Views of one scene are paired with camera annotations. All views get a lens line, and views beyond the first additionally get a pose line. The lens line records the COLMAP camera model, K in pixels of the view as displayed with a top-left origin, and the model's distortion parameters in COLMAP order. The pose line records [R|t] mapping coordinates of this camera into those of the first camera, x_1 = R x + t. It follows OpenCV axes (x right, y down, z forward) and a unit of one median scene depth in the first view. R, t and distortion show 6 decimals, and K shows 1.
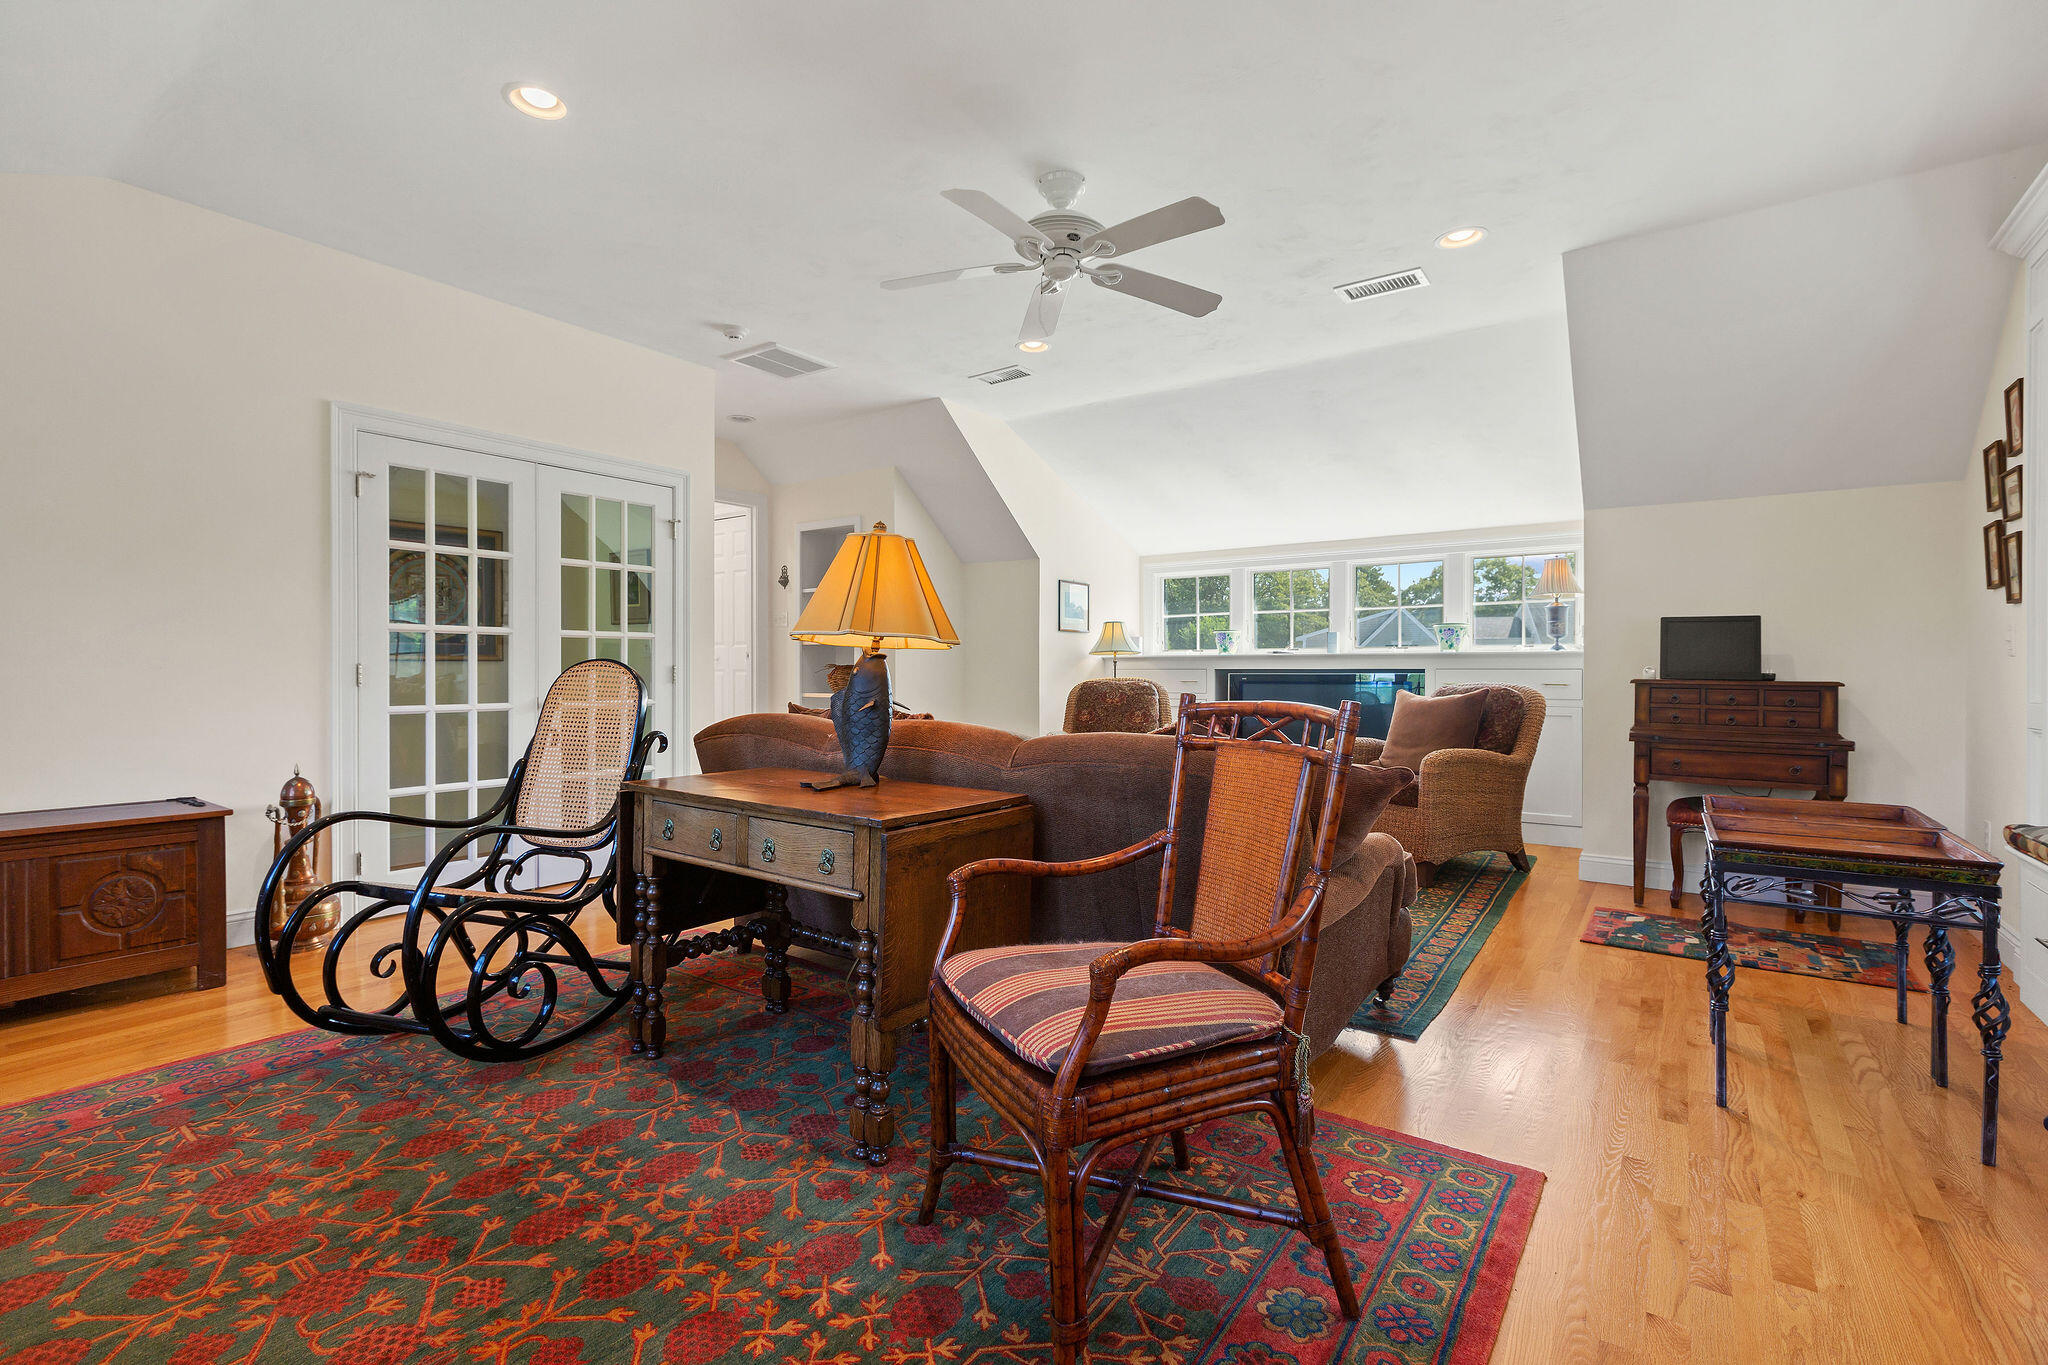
lens RADIAL K [[921.0, 0, 1018.5], [0, 921.0, 673.3], [0, 0, 1]] dist [0.003648, -0.002599]
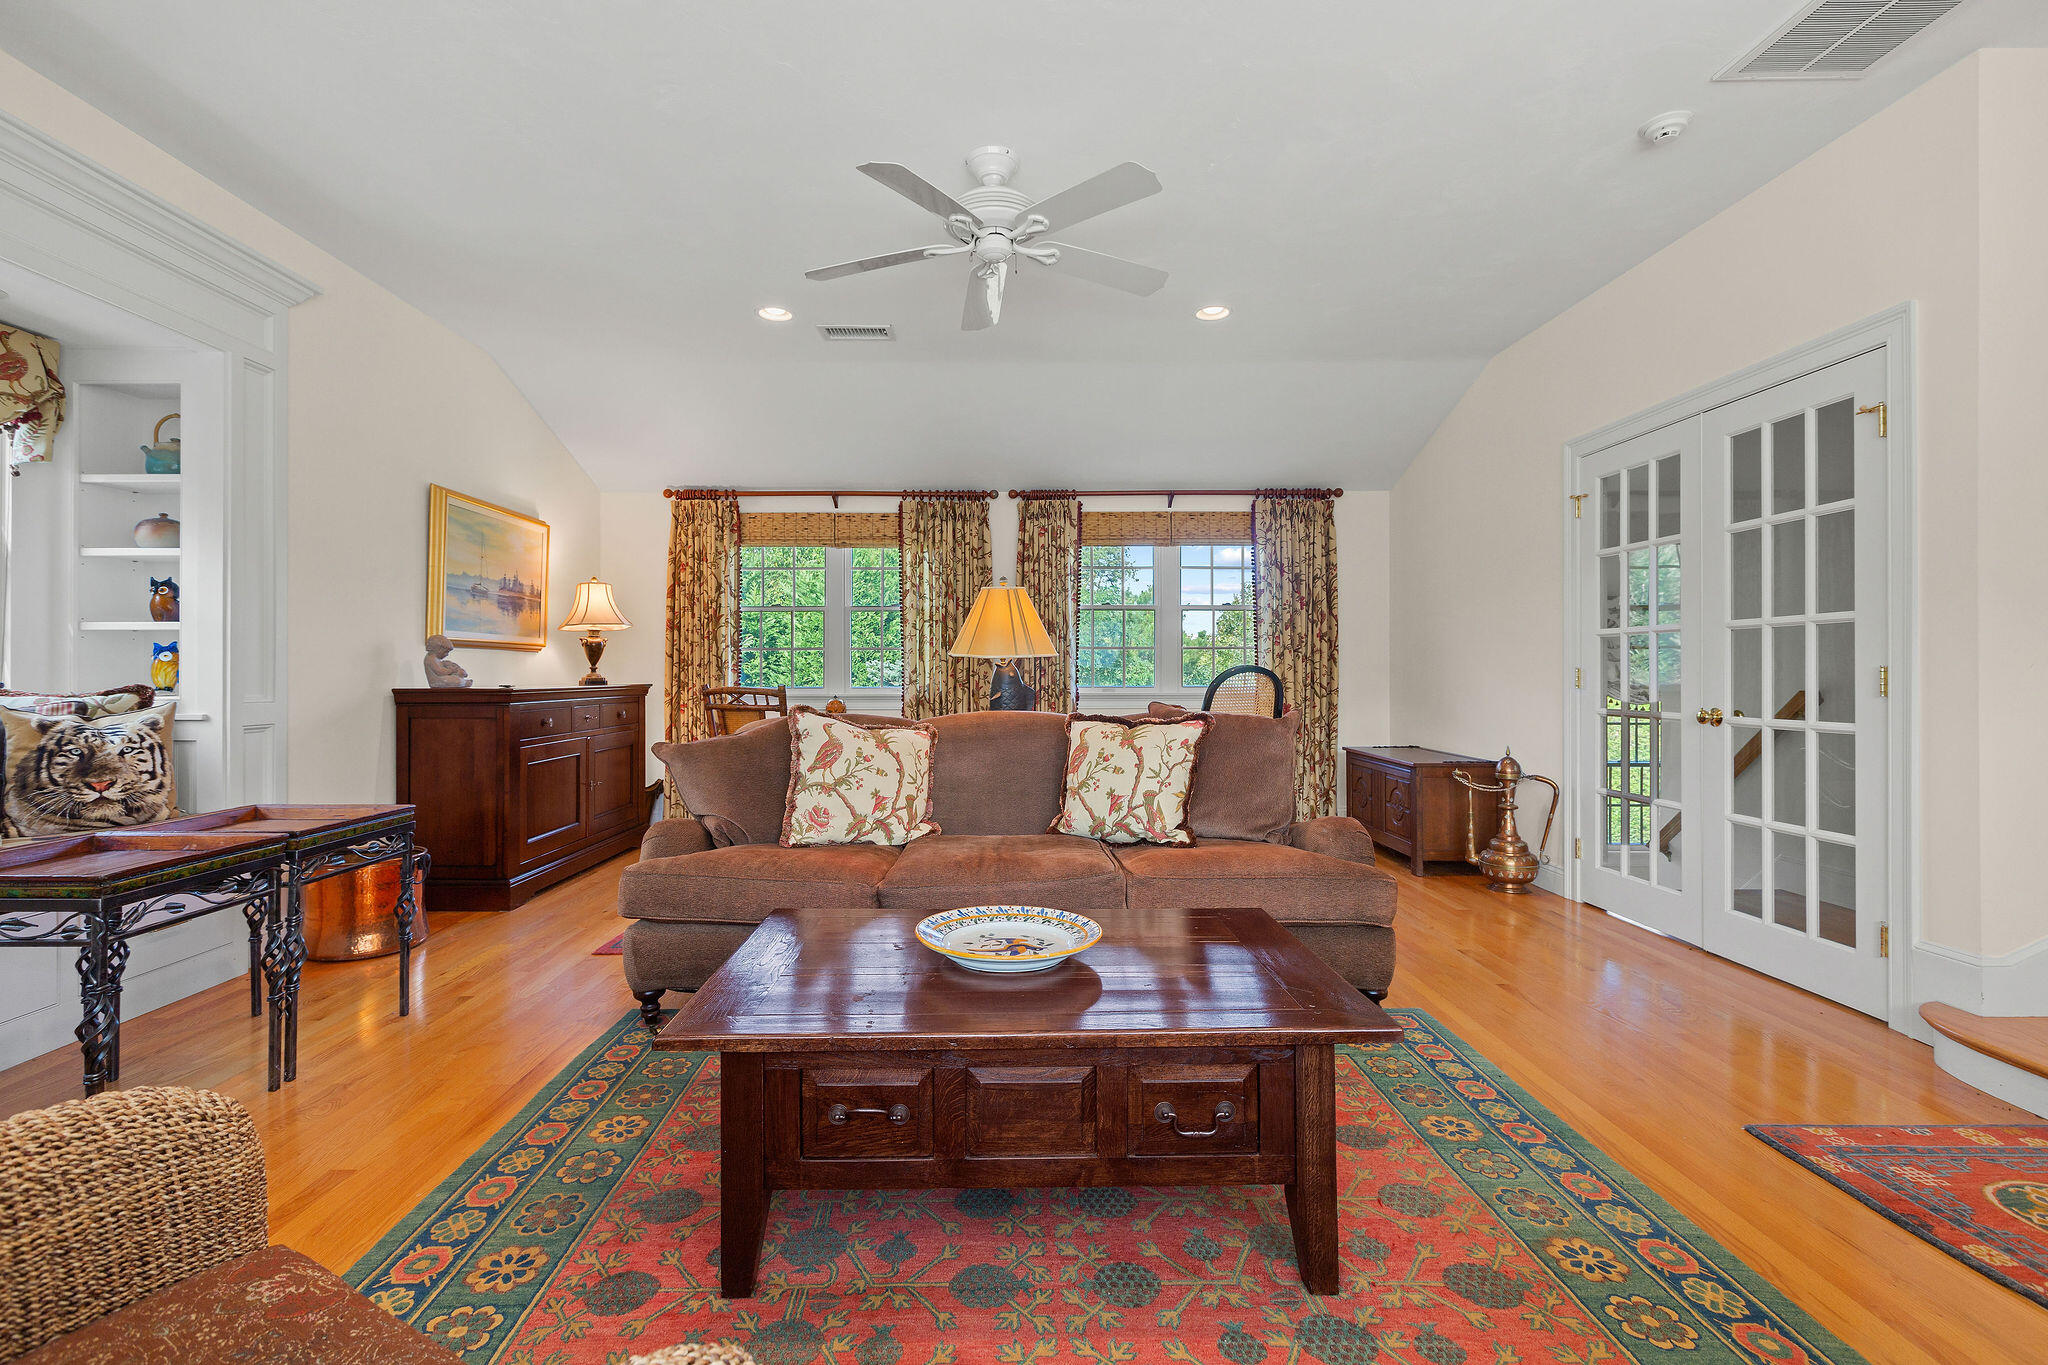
lens RADIAL K [[921.0, 0, 1006.0], [0, 921.0, 670.4], [0, 0, 1]] dist [0.003648, -0.002599]
pose [[-0.805722, -0.000460, -0.592293, 0.361517], [-0.001323, 0.999999, 0.001024, -0.006835], [0.592292, 0.001609, -0.805722, 1.255821]]
